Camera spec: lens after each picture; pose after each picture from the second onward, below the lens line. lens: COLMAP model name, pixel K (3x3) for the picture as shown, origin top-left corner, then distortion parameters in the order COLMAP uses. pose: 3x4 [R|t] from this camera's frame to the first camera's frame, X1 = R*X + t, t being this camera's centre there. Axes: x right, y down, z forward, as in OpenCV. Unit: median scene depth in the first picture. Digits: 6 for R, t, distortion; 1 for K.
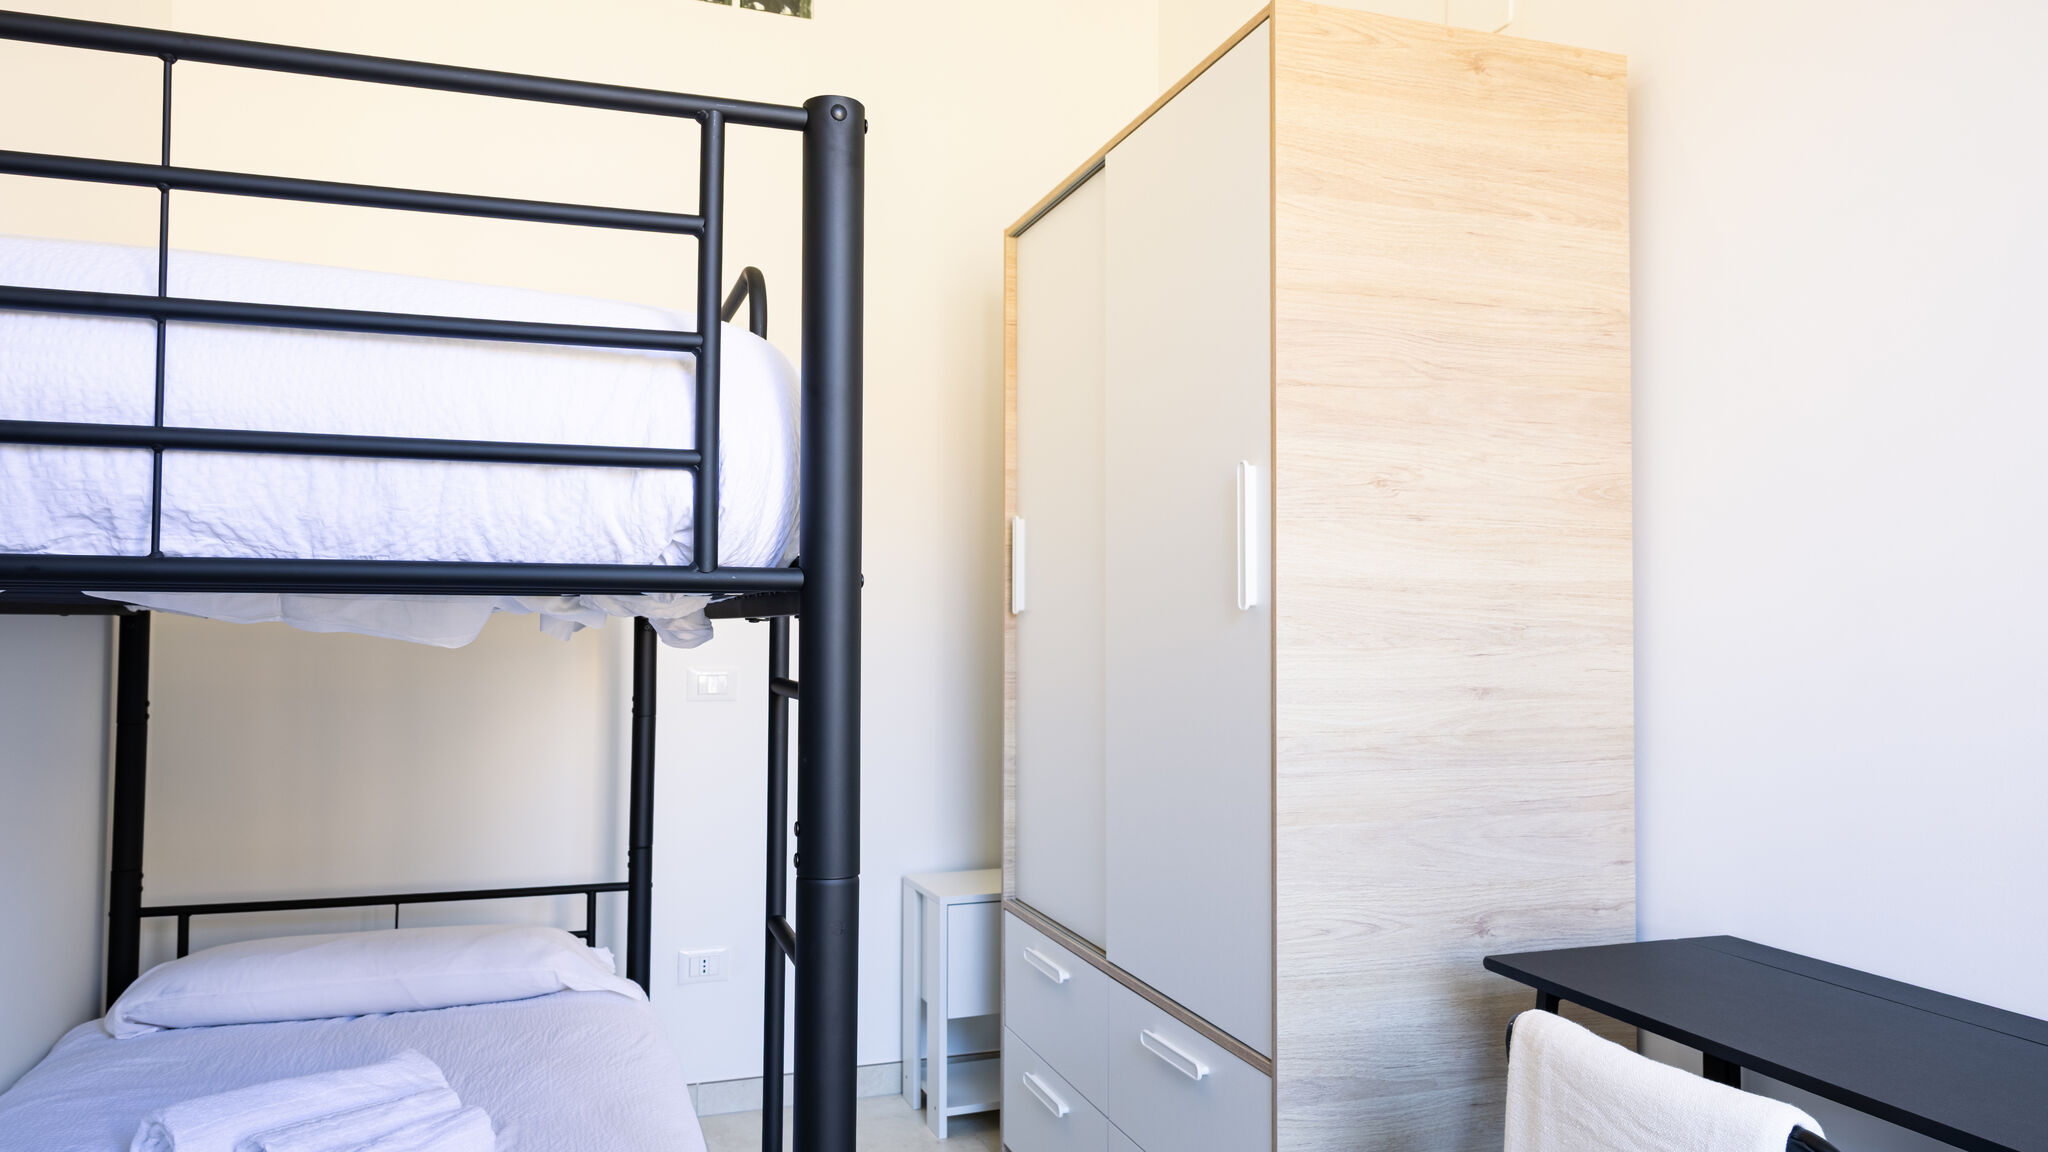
lens RADIAL K [[1372.7, 0, 1024.0], [0, 1372.7, 576.0], [0, 0, 1]] dist [0.007197, 0.001766]
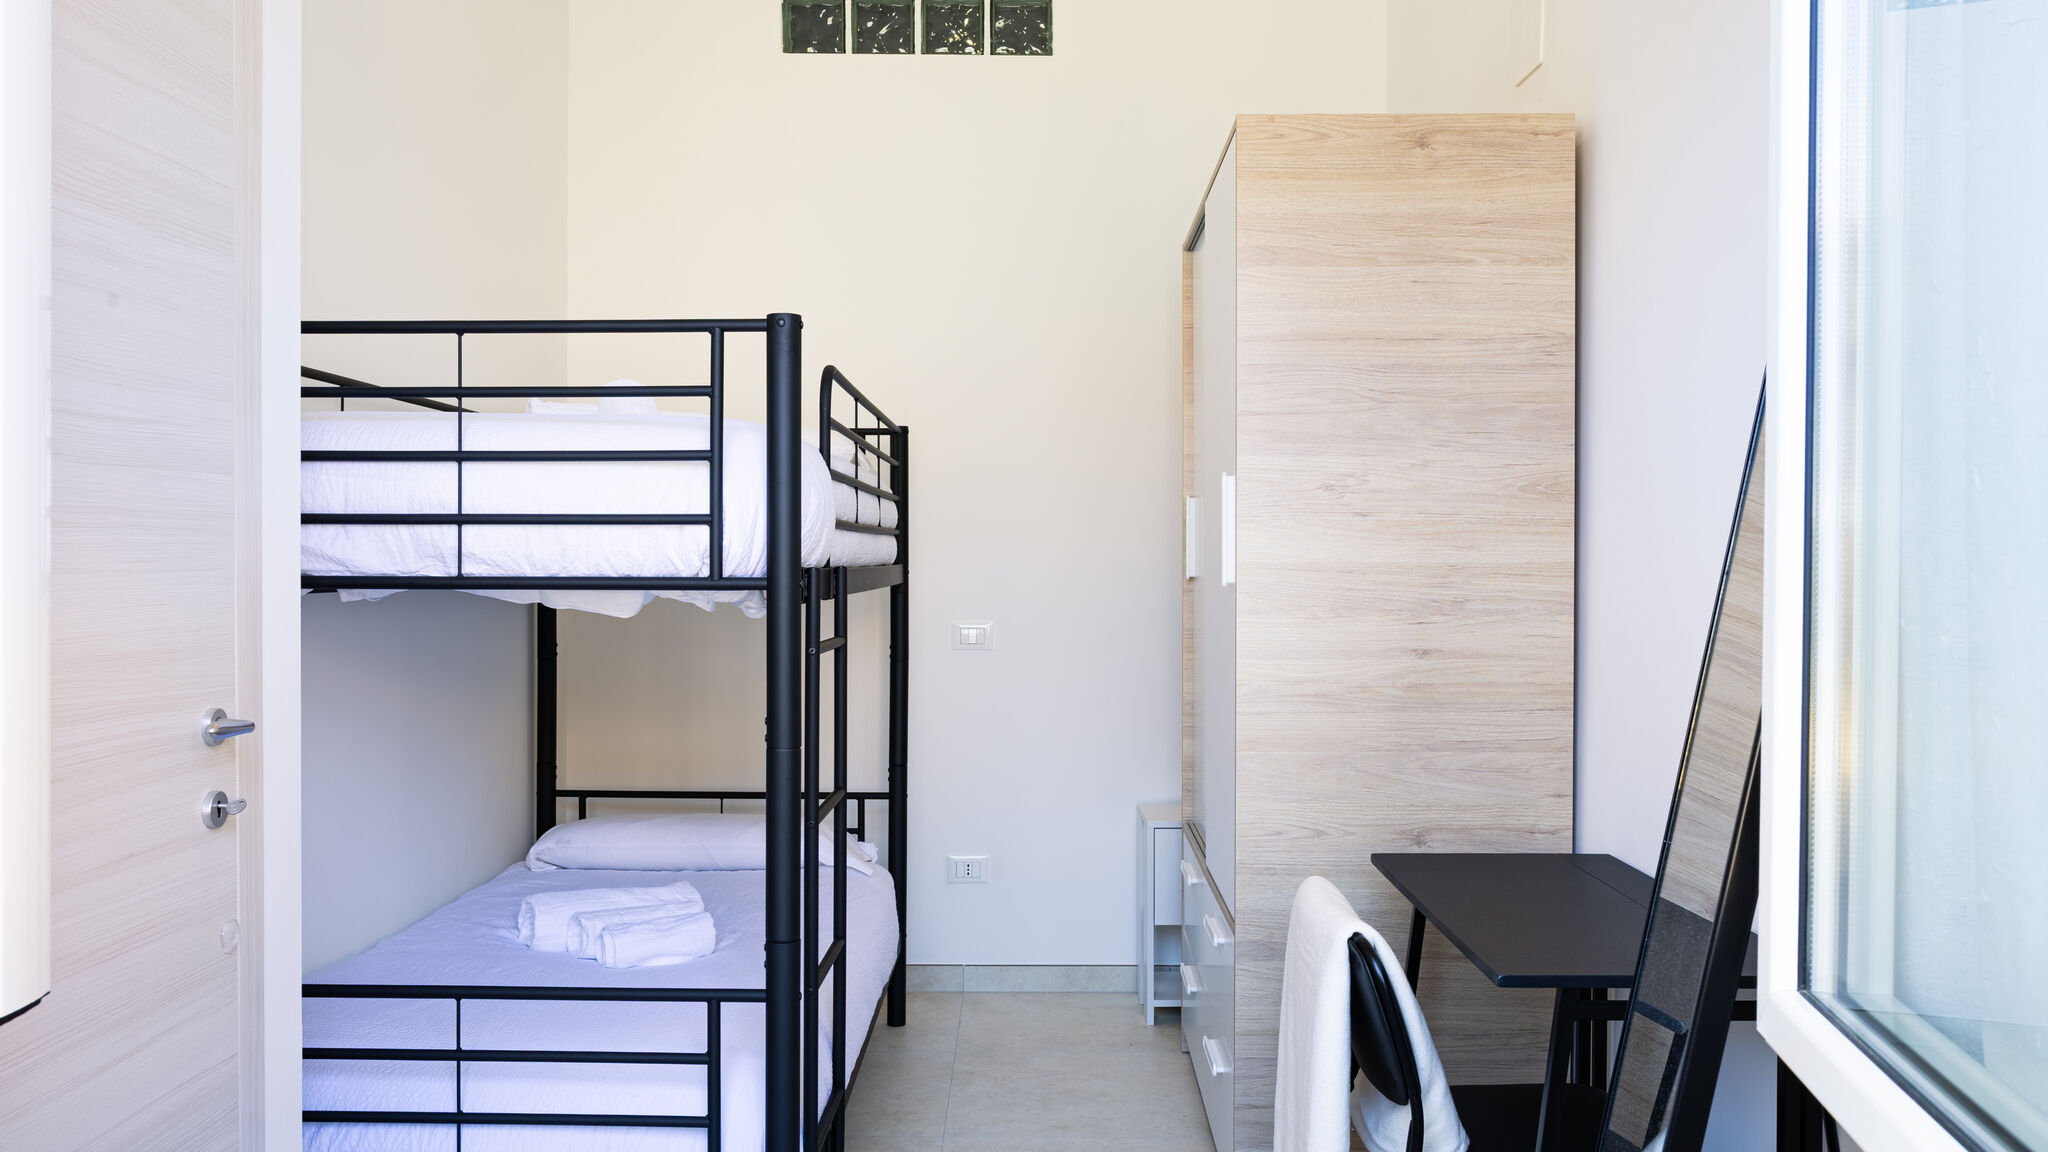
lens RADIAL K [[1590.8, 0, 1024.0], [0, 1590.8, 576.0], [0, 0, 1]] dist [-0.006269, -0.000322]
pose [[0.940815, 0.000611, -0.338921, 0.479901], [0.014172, 0.999053, 0.041142, -0.049266], [0.338625, -0.043510, 0.939915, -0.472144]]
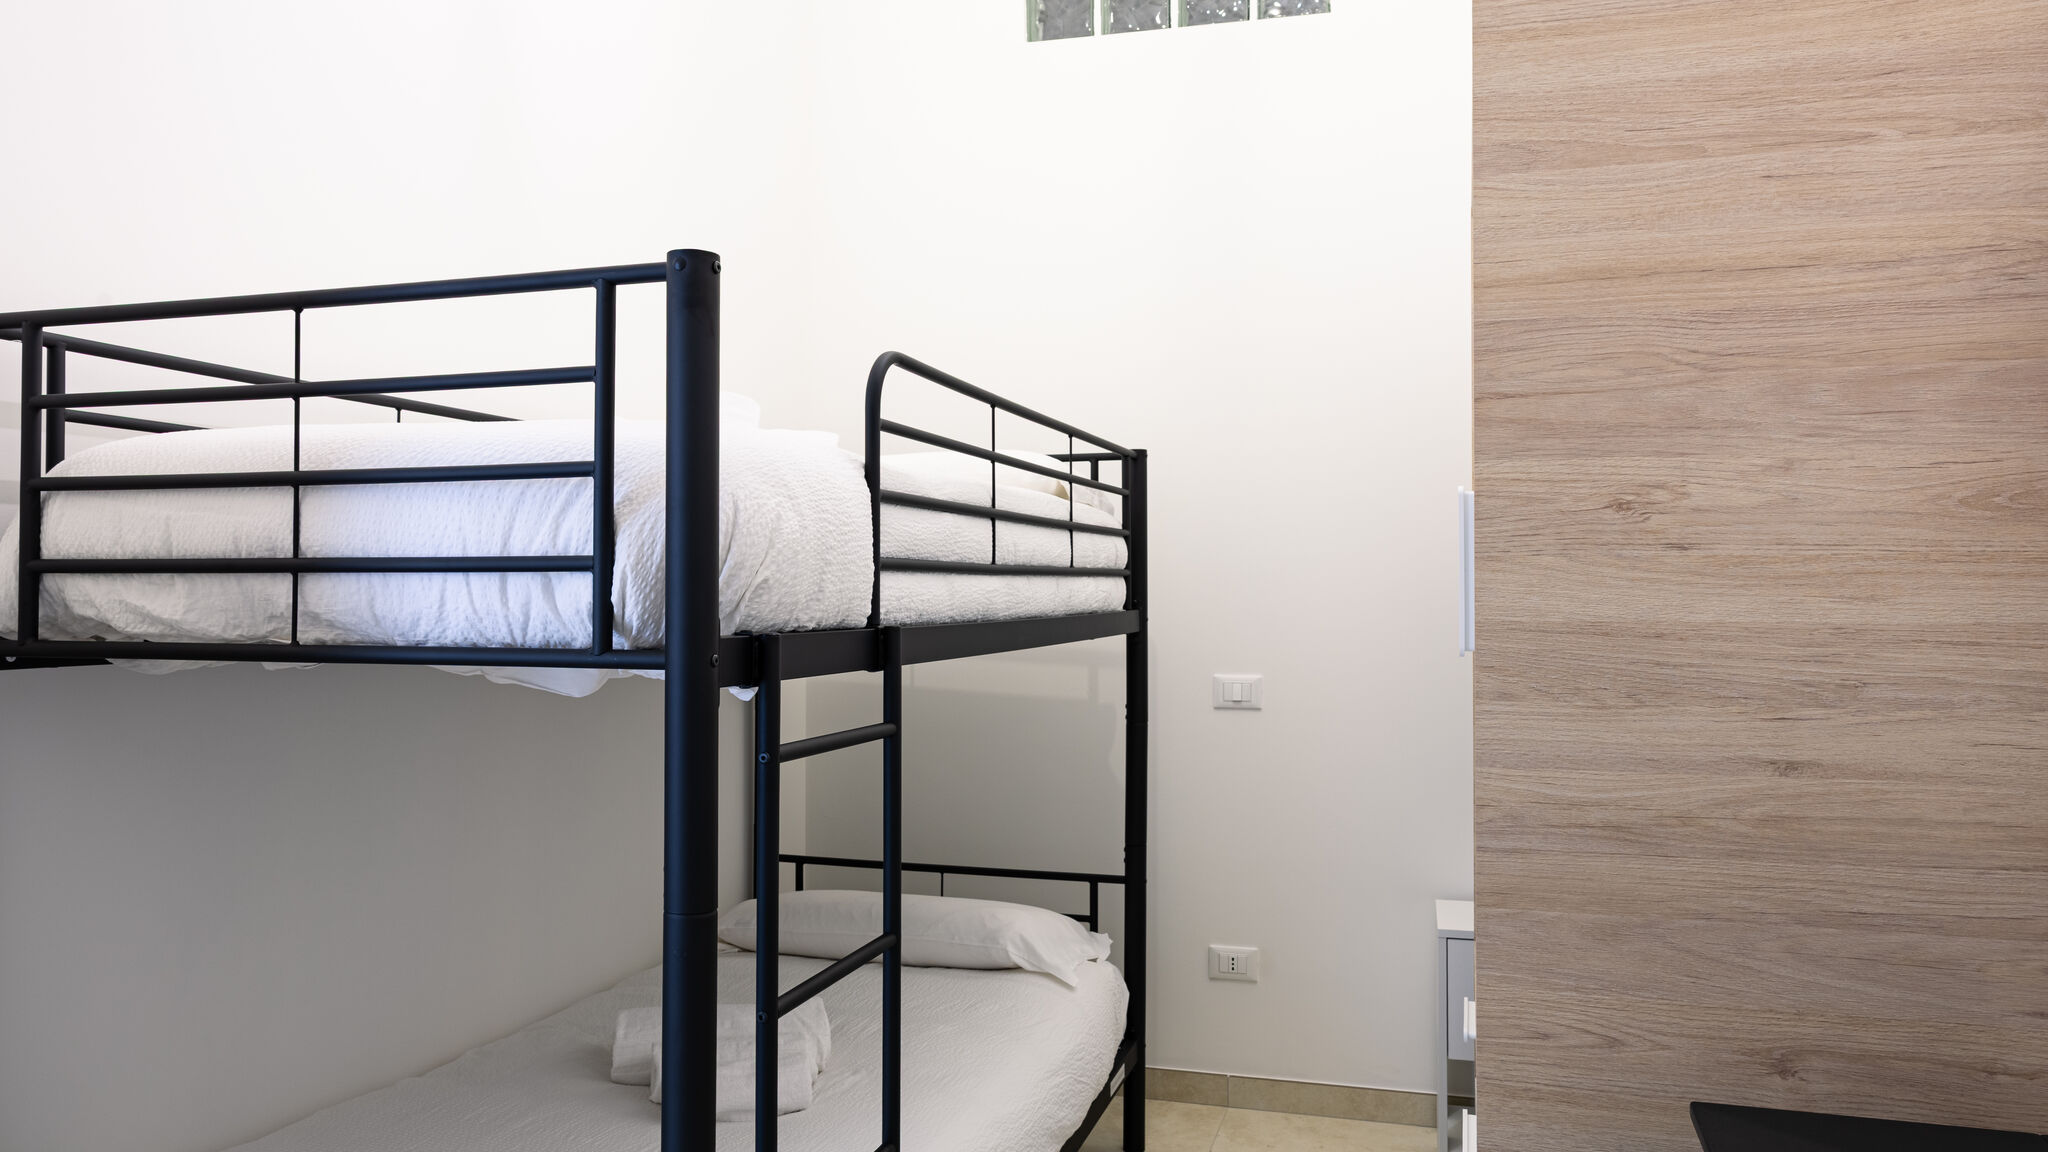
lens RADIAL K [[1406.1, 0, 1047.6], [0, 1406.1, 577.8], [0, 0, 1]] dist [0.006660, -0.003063]
pose [[0.814893, -0.009526, -0.579533, 0.454098], [0.022997, 0.999609, 0.015905, -0.044724], [0.579155, -0.026288, 0.814794, 0.108623]]
